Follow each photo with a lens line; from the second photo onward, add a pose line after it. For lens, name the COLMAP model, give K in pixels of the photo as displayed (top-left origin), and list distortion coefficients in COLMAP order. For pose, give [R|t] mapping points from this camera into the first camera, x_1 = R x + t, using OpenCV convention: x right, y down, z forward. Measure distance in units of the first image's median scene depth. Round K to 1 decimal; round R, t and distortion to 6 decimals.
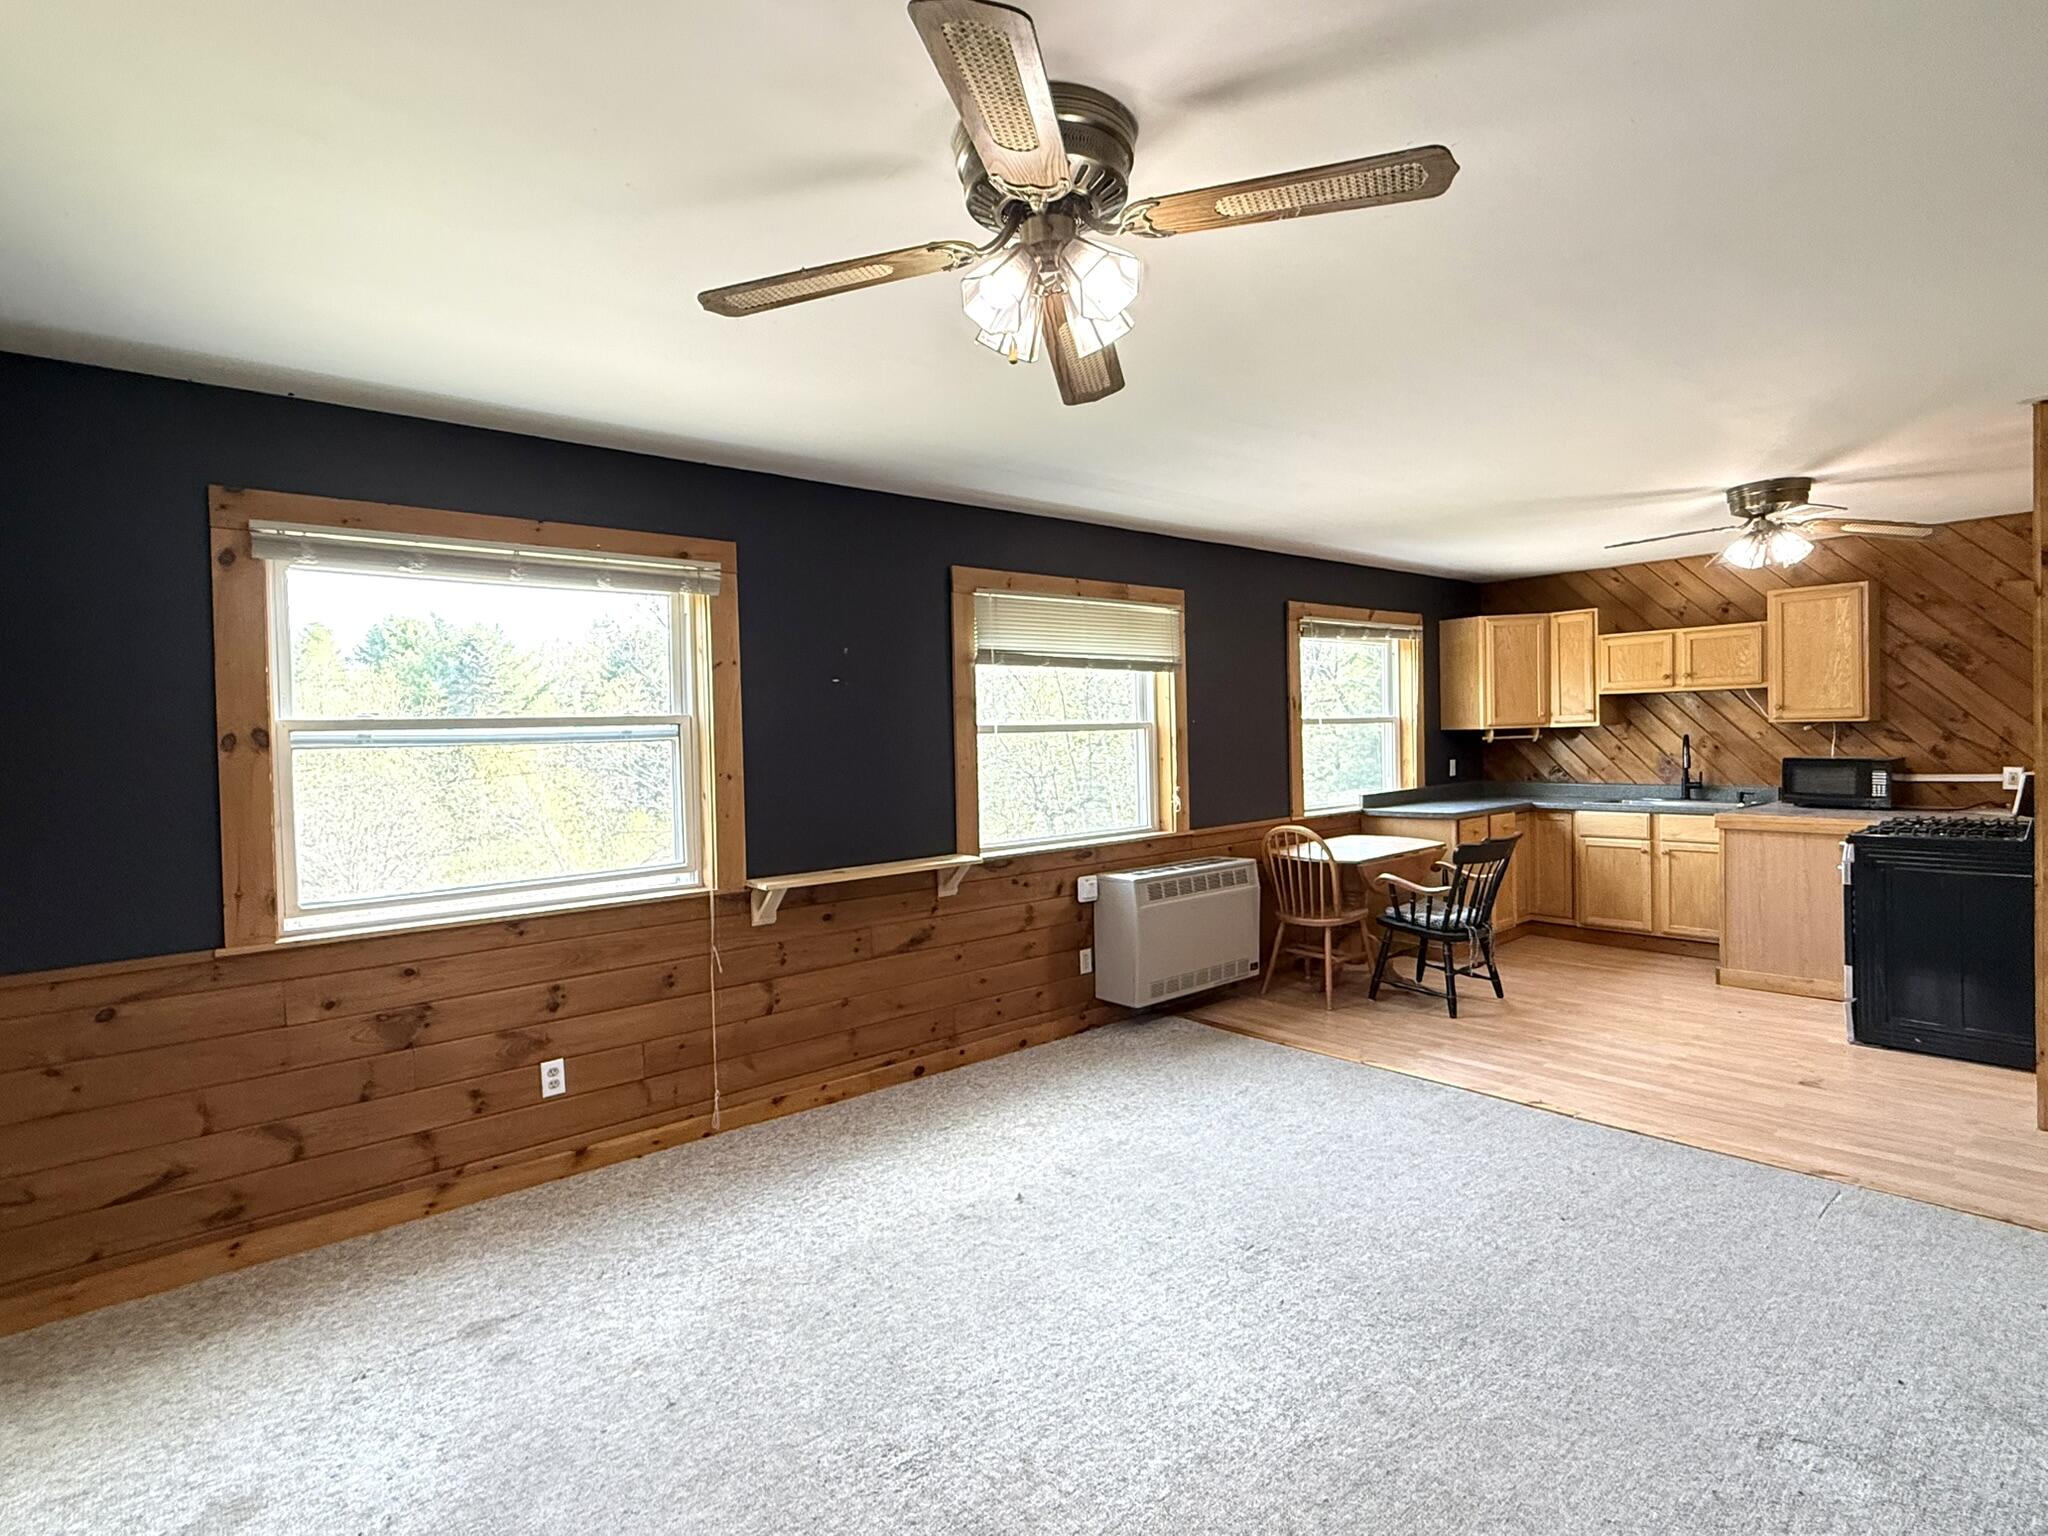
lens RADIAL K [[1019.9, 0, 1022.3], [0, 1019.9, 763.5], [0, 0, 1]] dist [-0.000212, -0.000746]
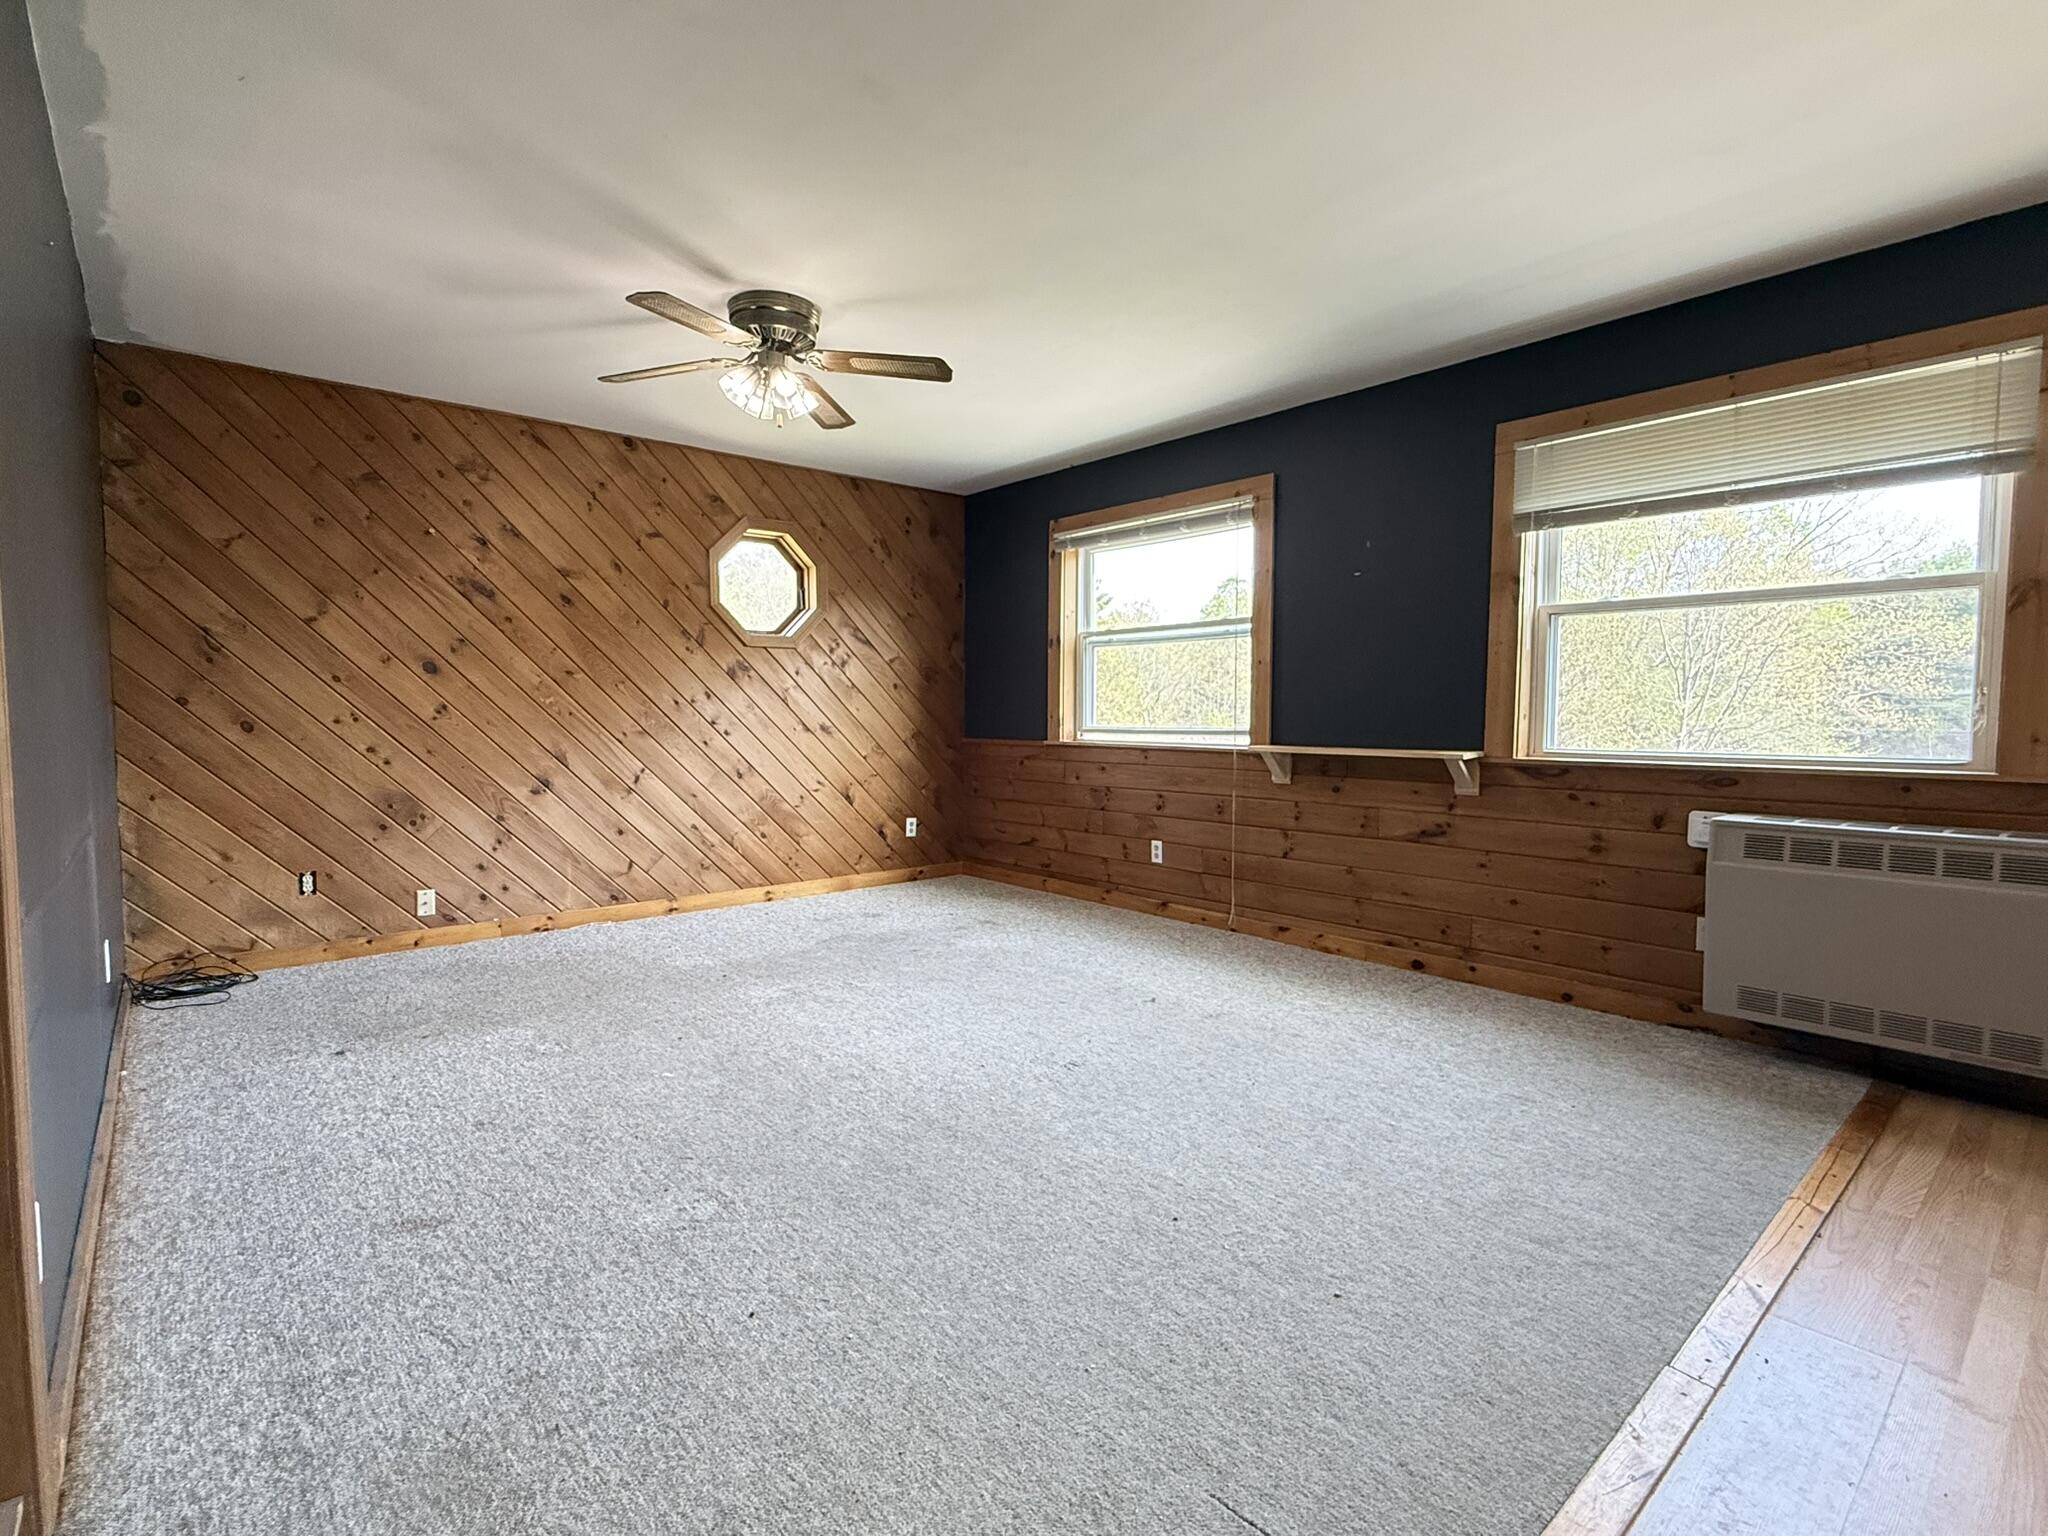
lens RADIAL K [[972.6, 0, 1022.4], [0, 972.6, 767.1], [0, 0, 1]] dist [0.000110, 0.000036]
pose [[0.013718, 0.085023, -0.996285, 0.845816], [-0.028389, 0.996010, 0.084608, 0.045115], [0.999503, 0.027123, 0.016077, 0.624359]]
